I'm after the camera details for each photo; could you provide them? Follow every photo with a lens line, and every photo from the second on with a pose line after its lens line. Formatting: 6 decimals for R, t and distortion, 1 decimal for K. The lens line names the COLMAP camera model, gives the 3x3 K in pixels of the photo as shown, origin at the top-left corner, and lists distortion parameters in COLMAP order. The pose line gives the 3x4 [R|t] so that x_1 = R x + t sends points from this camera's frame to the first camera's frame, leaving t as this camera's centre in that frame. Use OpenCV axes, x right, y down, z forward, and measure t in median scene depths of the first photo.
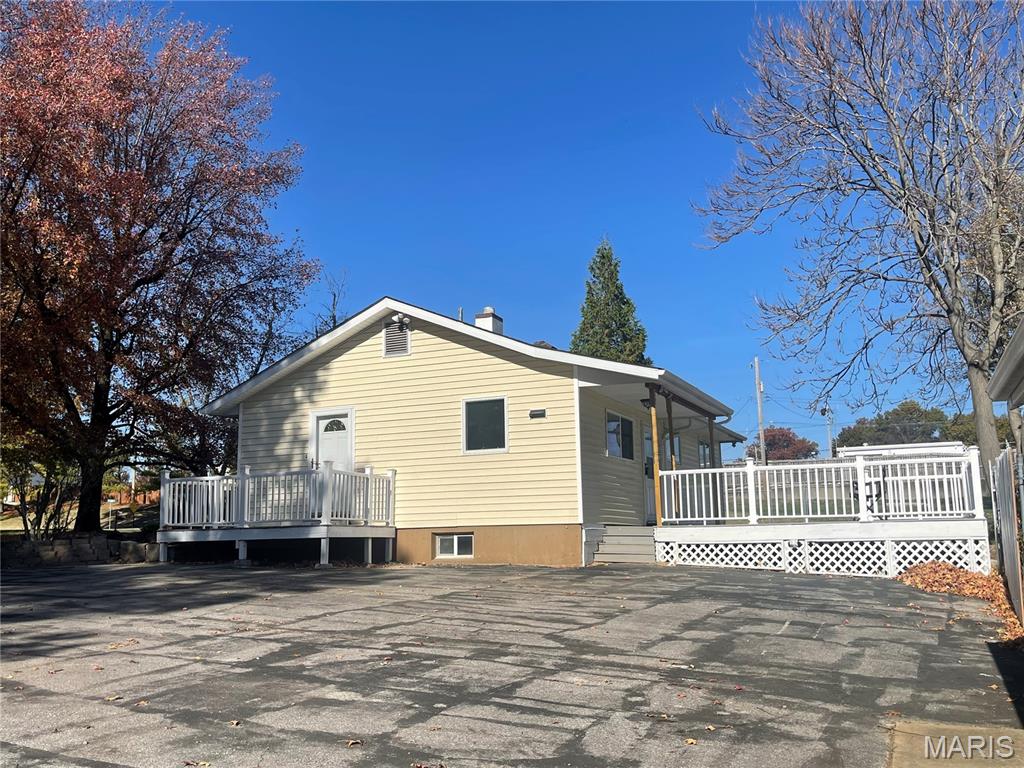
lens RADIAL K [[927.1, 0, 513.7], [0, 927.1, 399.6], [0, 0, 1]] dist [0.034426, -0.004167]
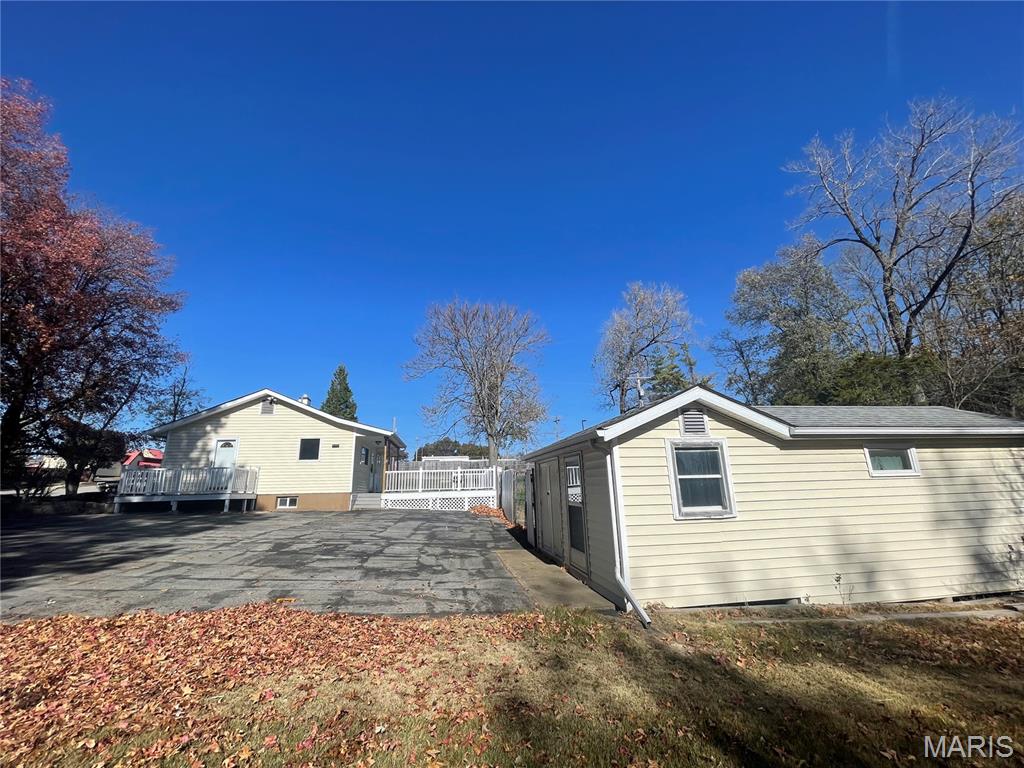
lens RADIAL K [[412.2, 0, 512.0], [0, 412.2, 384.0], [0, 0, 1]] dist [-0.040742, 0.016408]
pose [[0.844305, 0.126787, 0.520647, -0.153934], [-0.064641, 0.988609, -0.135919, -0.027072], [-0.531949, 0.081103, 0.842883, -0.143794]]
